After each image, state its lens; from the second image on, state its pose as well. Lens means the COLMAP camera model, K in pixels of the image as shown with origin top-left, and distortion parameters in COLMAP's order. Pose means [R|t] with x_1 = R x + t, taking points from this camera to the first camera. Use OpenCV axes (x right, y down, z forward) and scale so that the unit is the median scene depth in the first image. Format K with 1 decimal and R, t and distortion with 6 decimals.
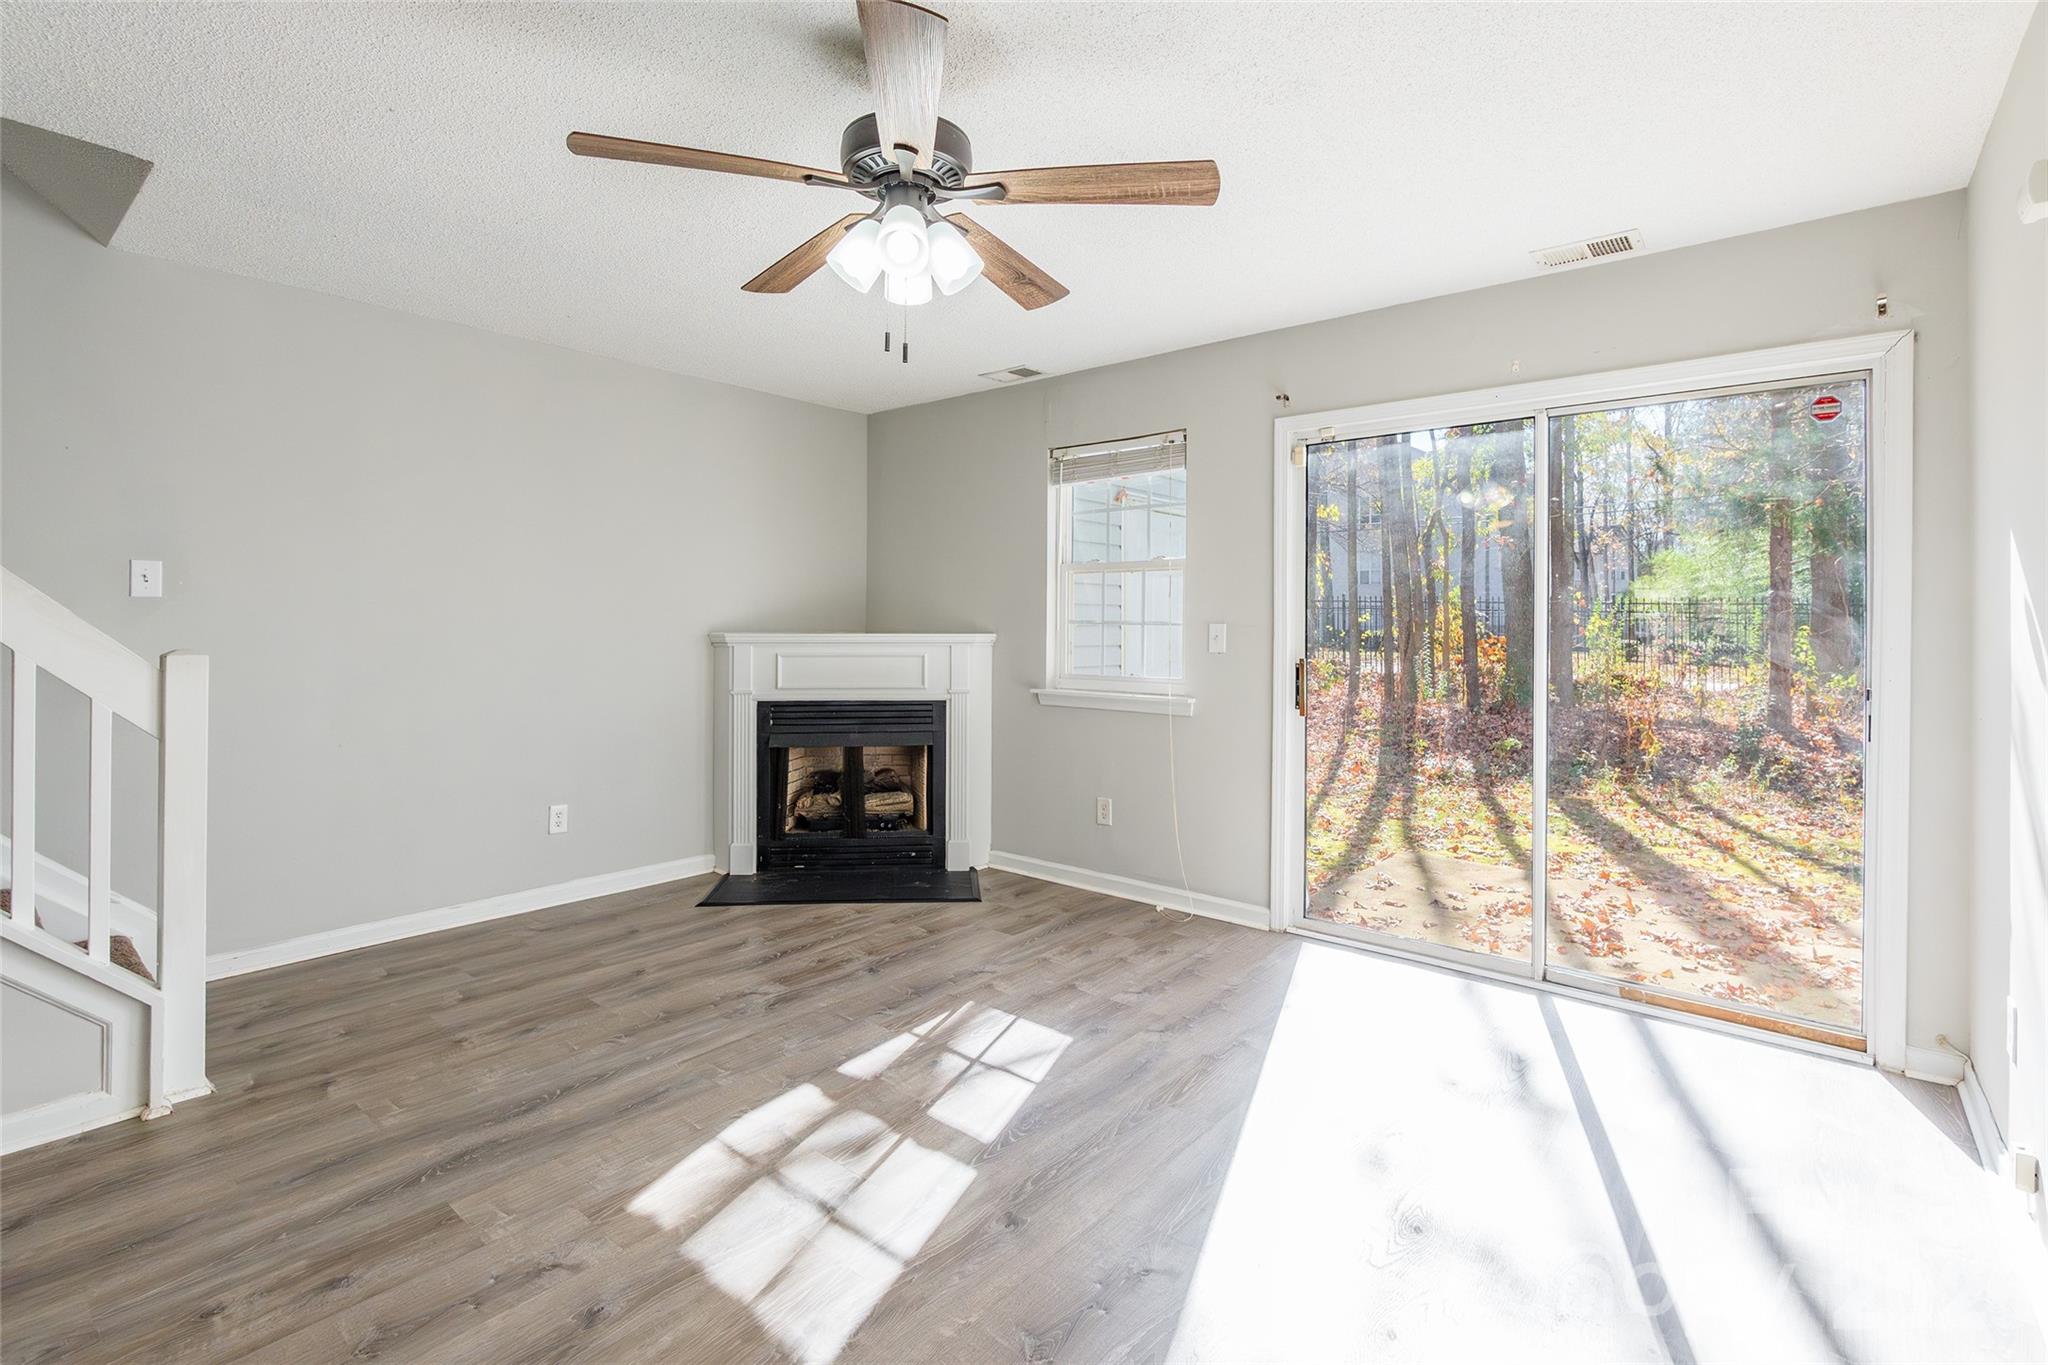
lens RADIAL K [[987.8, 0, 992.5], [0, 987.8, 627.1], [0, 0, 1]] dist [-0.015553, -0.000011]
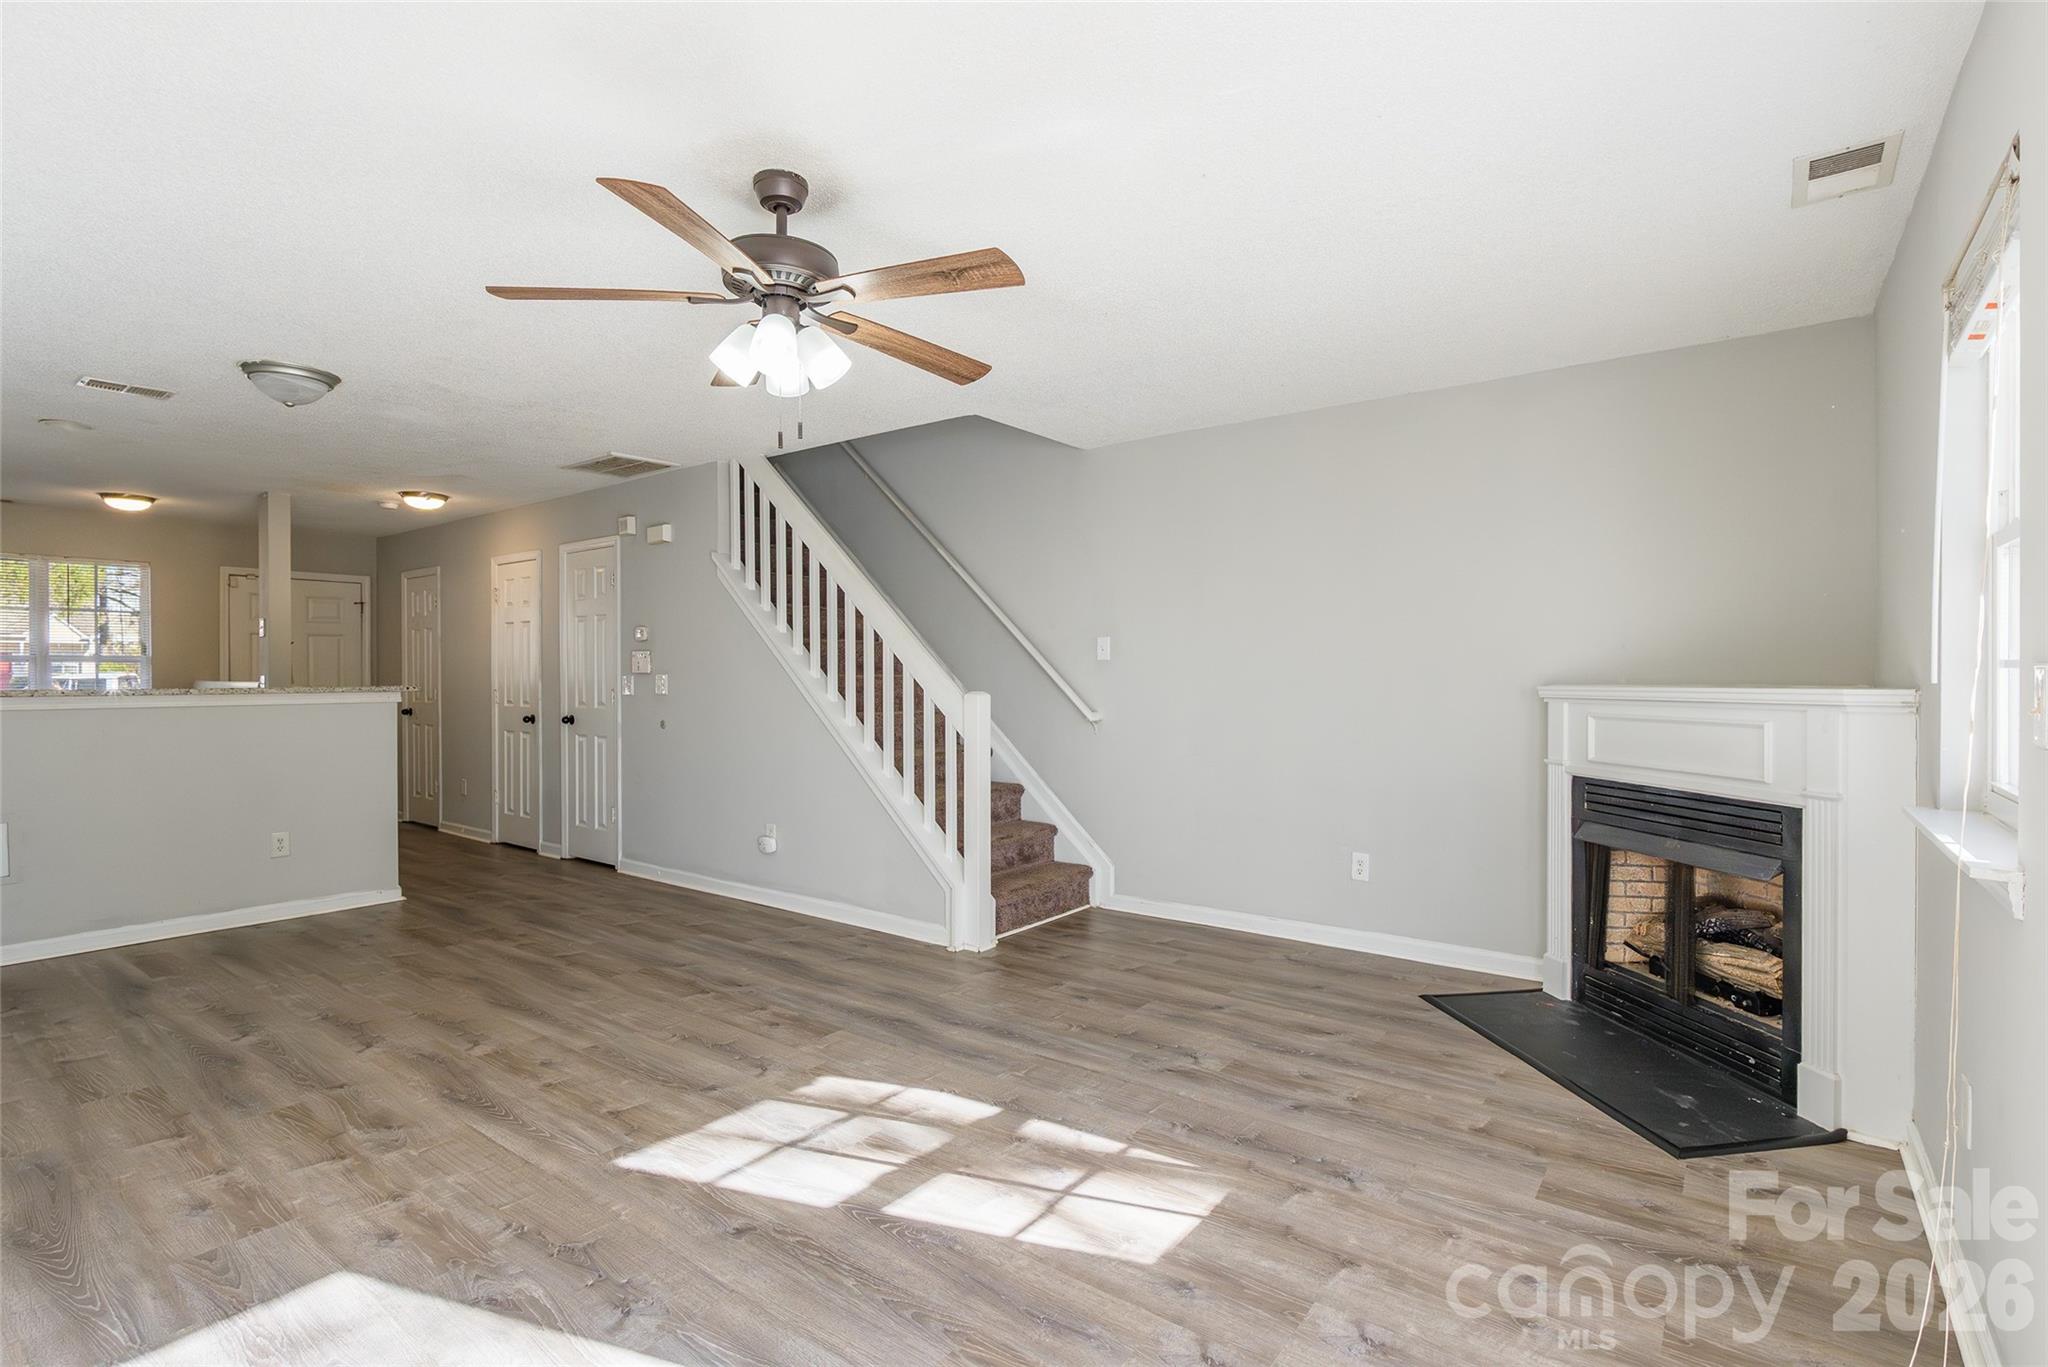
lens RADIAL K [[942.5, 0, 1034.1], [0, 942.5, 680.7], [0, 0, 1]] dist [-0.010073, 0.000041]
pose [[0.060305, -0.000360, -0.998180, 0.759187], [-0.001999, 0.999998, -0.000481, 0.005680], [0.998178, 0.002025, 0.060304, 0.902026]]
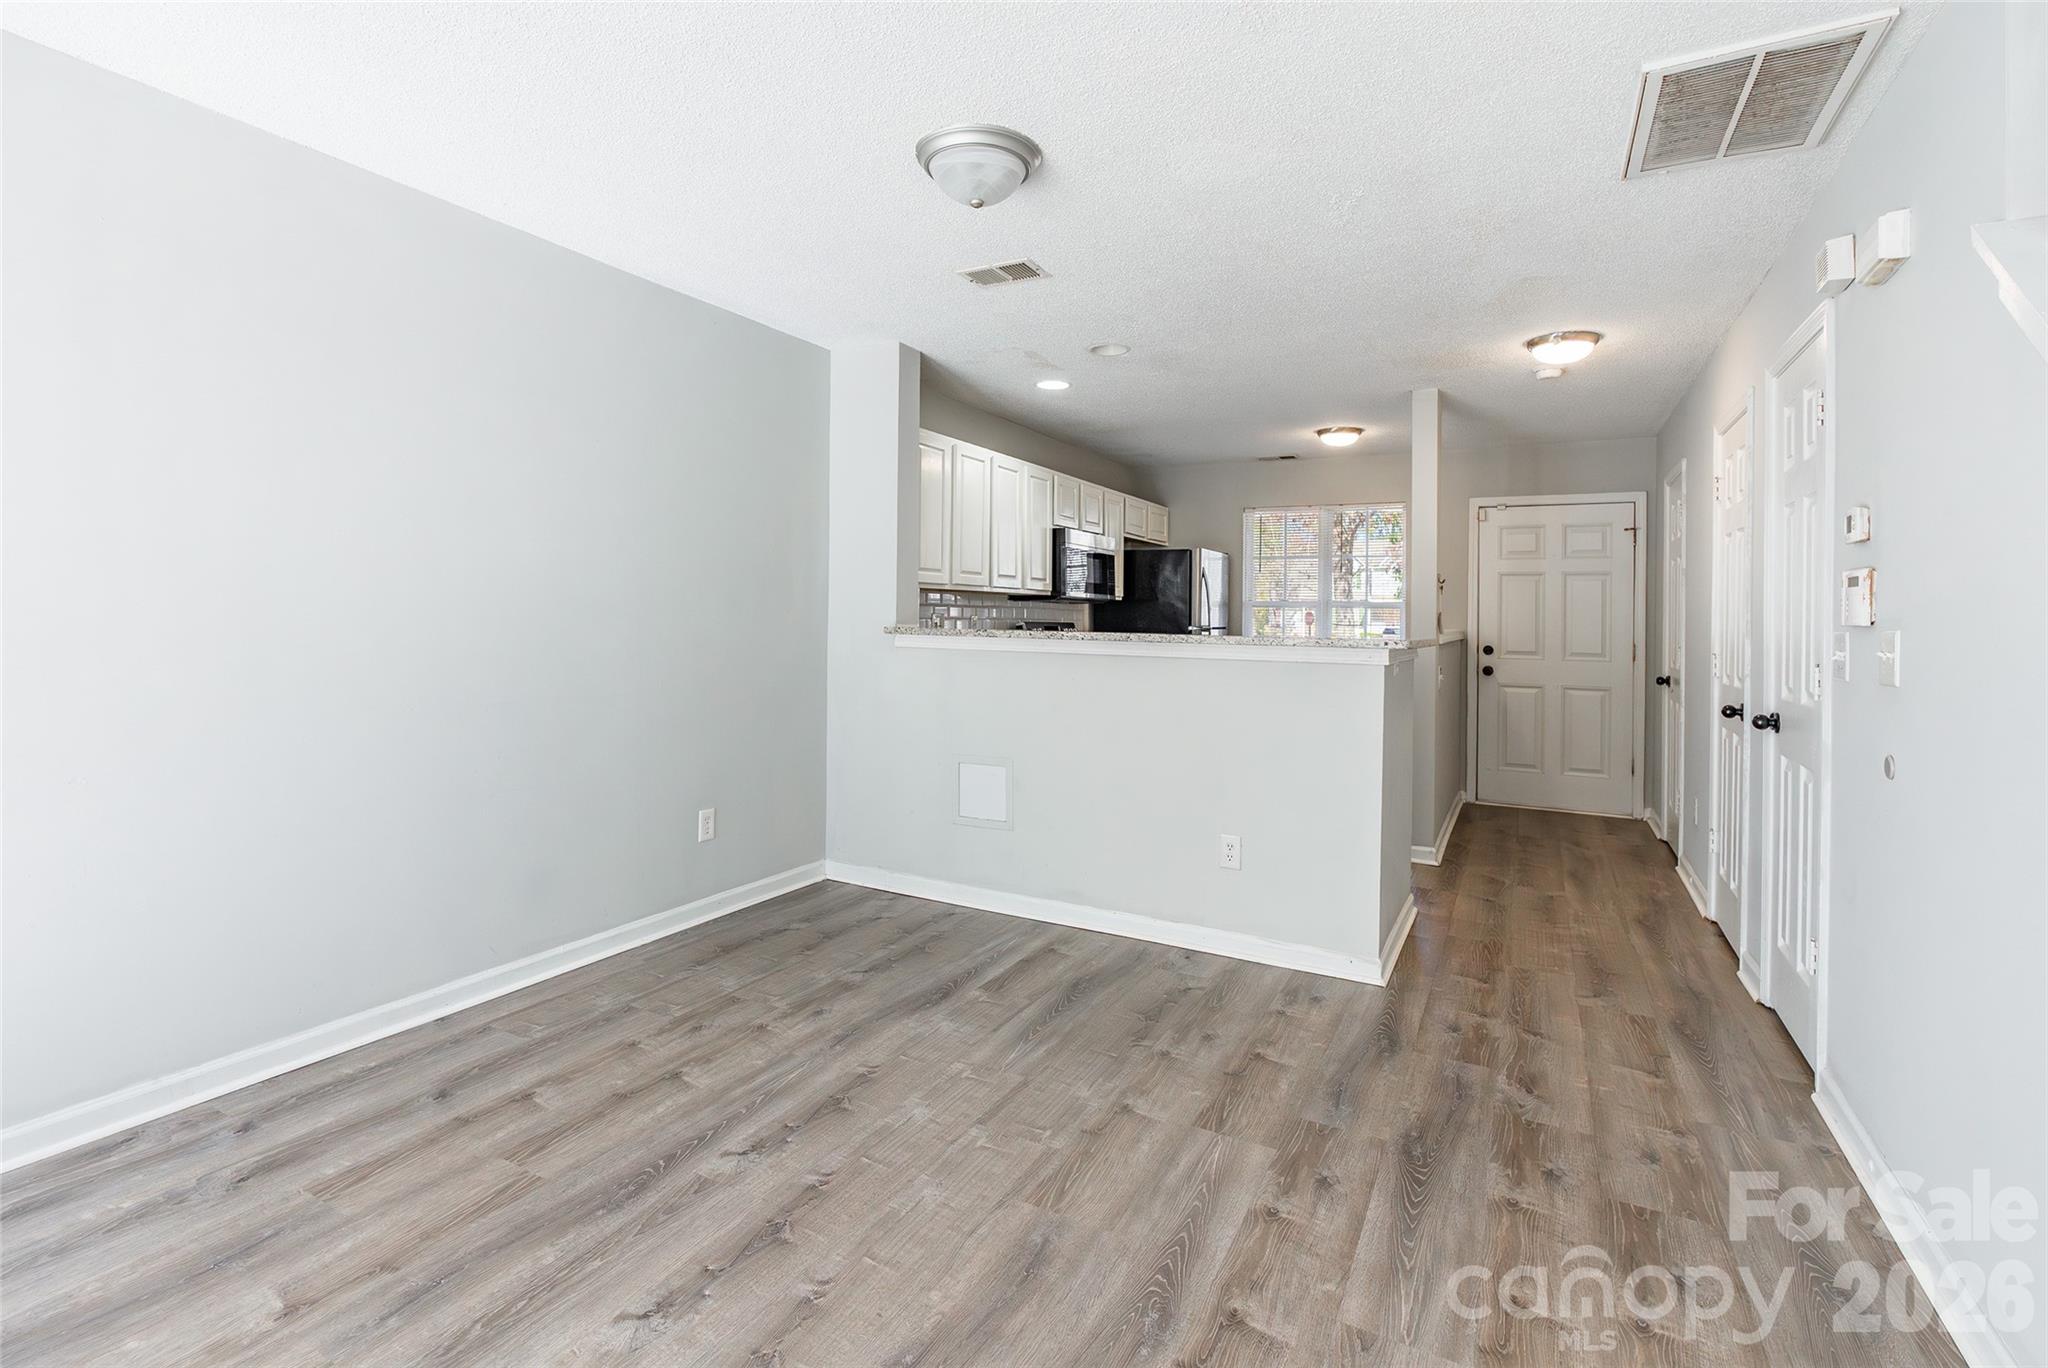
lens RADIAL K [[966.5, 0, 979.9], [0, 966.5, 599.2], [0, 0, 1]] dist [-0.008703, -0.000071]
pose [[-0.976557, -0.029086, -0.213285, -0.483889], [-0.026458, 0.999535, -0.015167, 0.000597], [0.213627, -0.009169, -0.976872, 0.810758]]
